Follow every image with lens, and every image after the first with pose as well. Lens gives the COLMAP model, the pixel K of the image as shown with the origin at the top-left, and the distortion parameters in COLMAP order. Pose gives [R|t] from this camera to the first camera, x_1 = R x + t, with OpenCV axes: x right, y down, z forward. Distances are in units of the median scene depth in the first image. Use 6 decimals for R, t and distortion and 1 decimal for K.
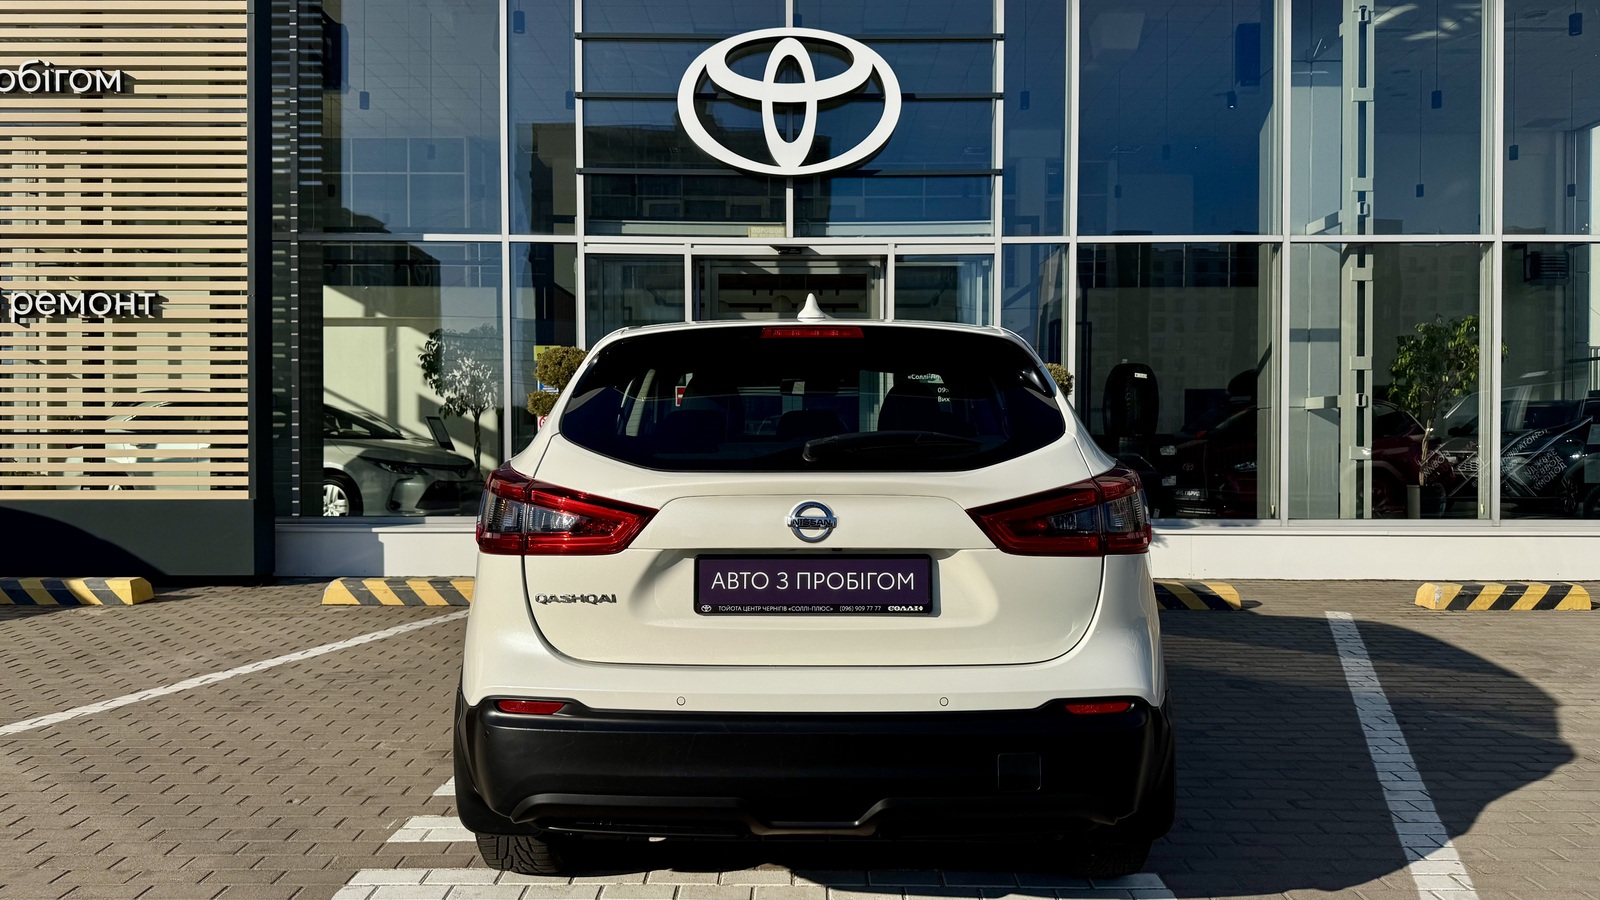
lens RADIAL K [[1125.0, 0, 794.4], [0, 1125.0, 454.2], [0, 0, 1]] dist [0.036917, -0.045868]
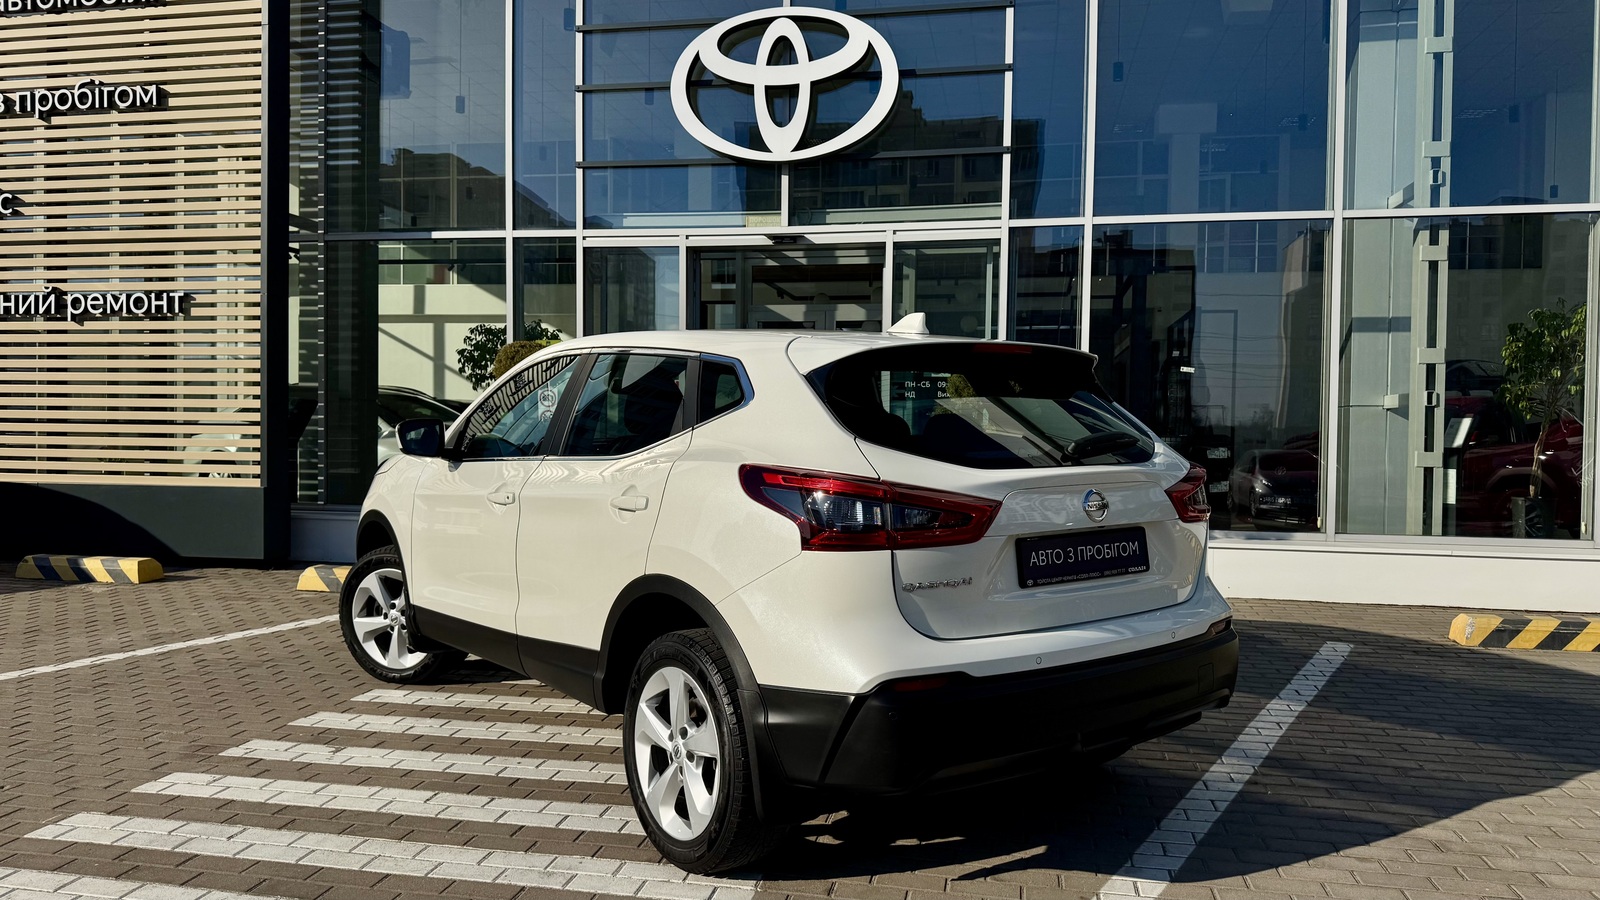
lens RADIAL K [[1125.0, 0, 794.4], [0, 1125.0, 454.2], [0, 0, 1]] dist [0.036917, -0.045868]
pose [[0.981210, 0.014681, -0.192381, 0.194282], [-0.013474, 0.999880, 0.007582, -0.005319], [0.192470, -0.004847, 0.981291, 0.057668]]
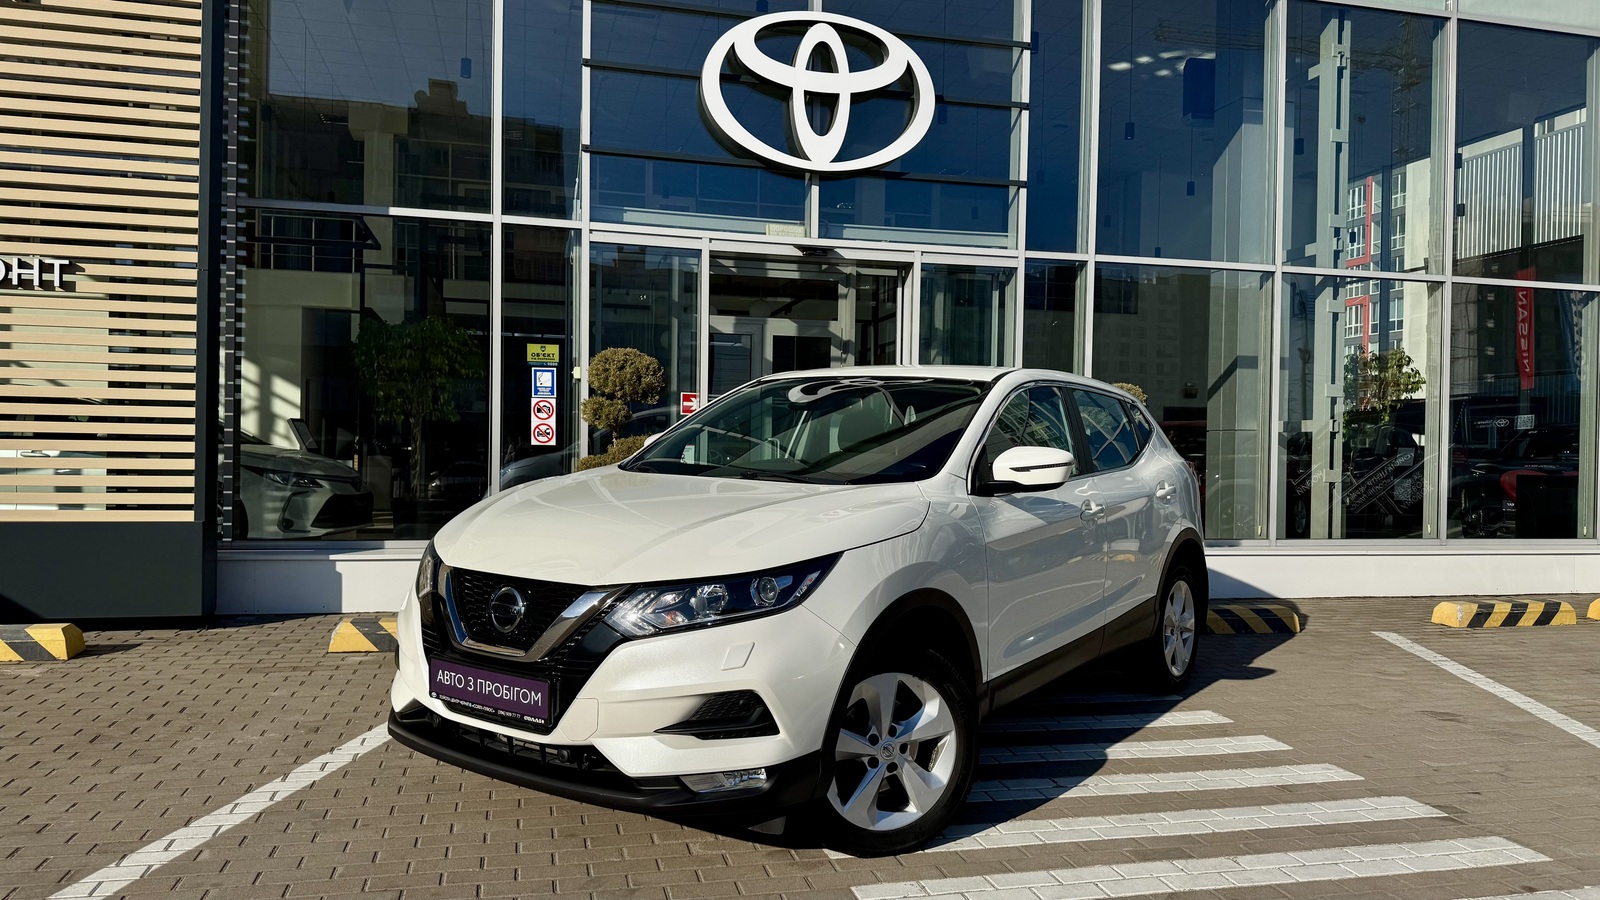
lens RADIAL K [[1125.0, 0, 794.4], [0, 1125.0, 454.2], [0, 0, 1]] dist [0.036917, -0.045868]
pose [[0.969738, 0.014371, 0.243723, -0.246740], [-0.013474, 0.999895, -0.005349, -0.008919], [-0.243775, 0.001903, 0.969830, 0.104652]]
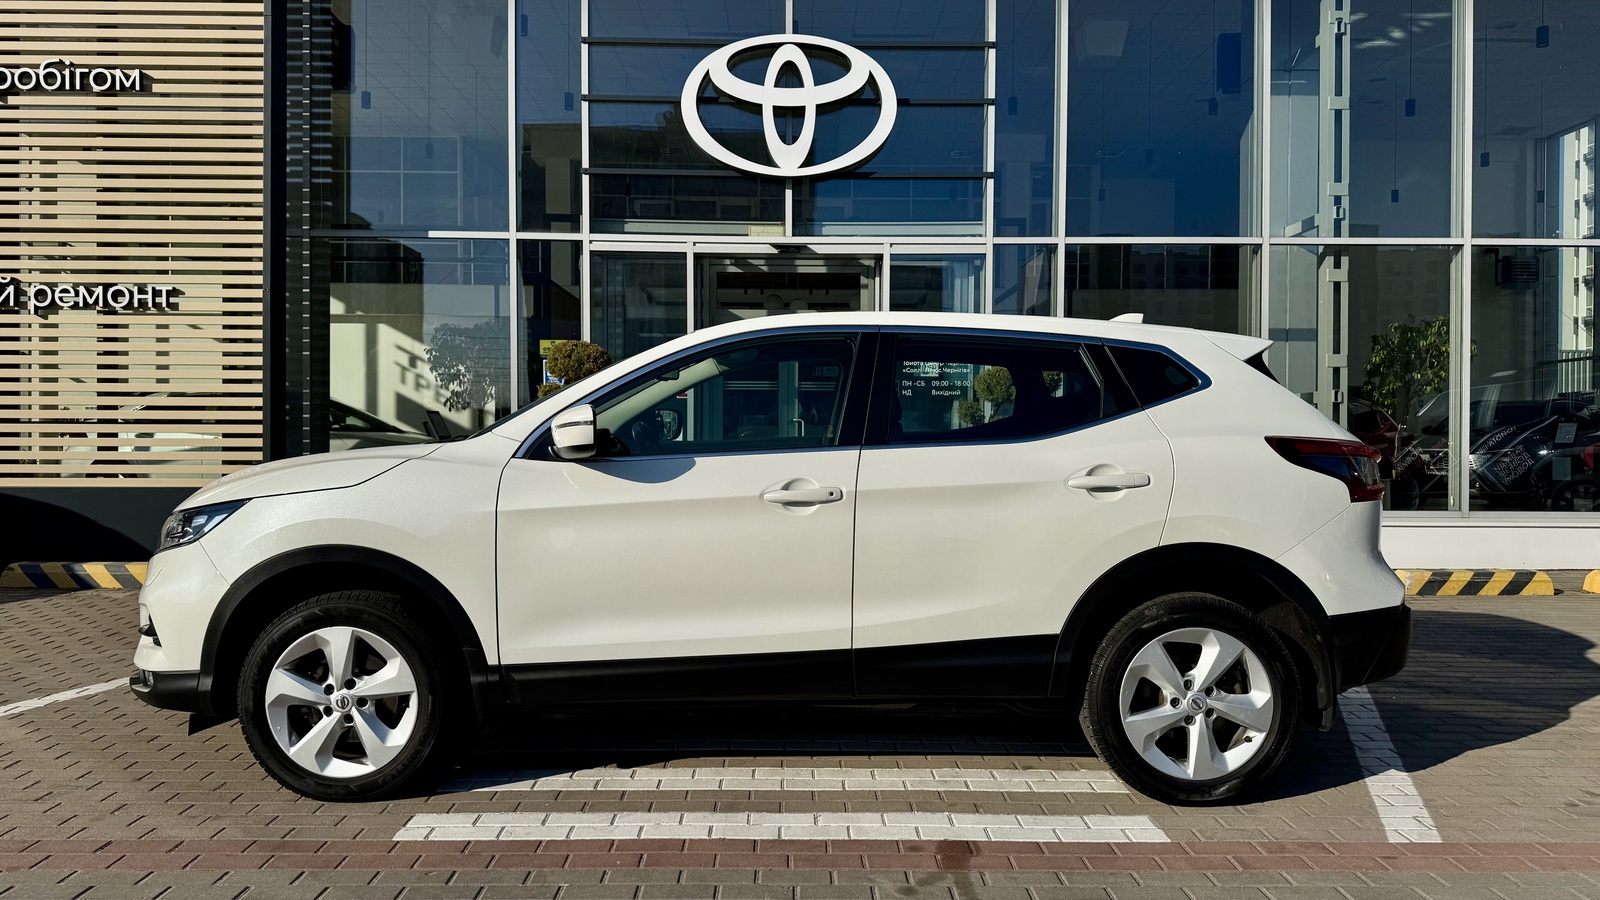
lens RADIAL K [[1122.8, 0, 793.7], [0, 1122.8, 449.2], [0, 0, 1]] dist [0.041255, -0.049800]
pose [[0.999878, 0.003669, 0.015184, -0.014592], [-0.003592, 0.999981, -0.005057, 0.008156], [-0.015202, 0.005001, 0.999872, -0.032252]]
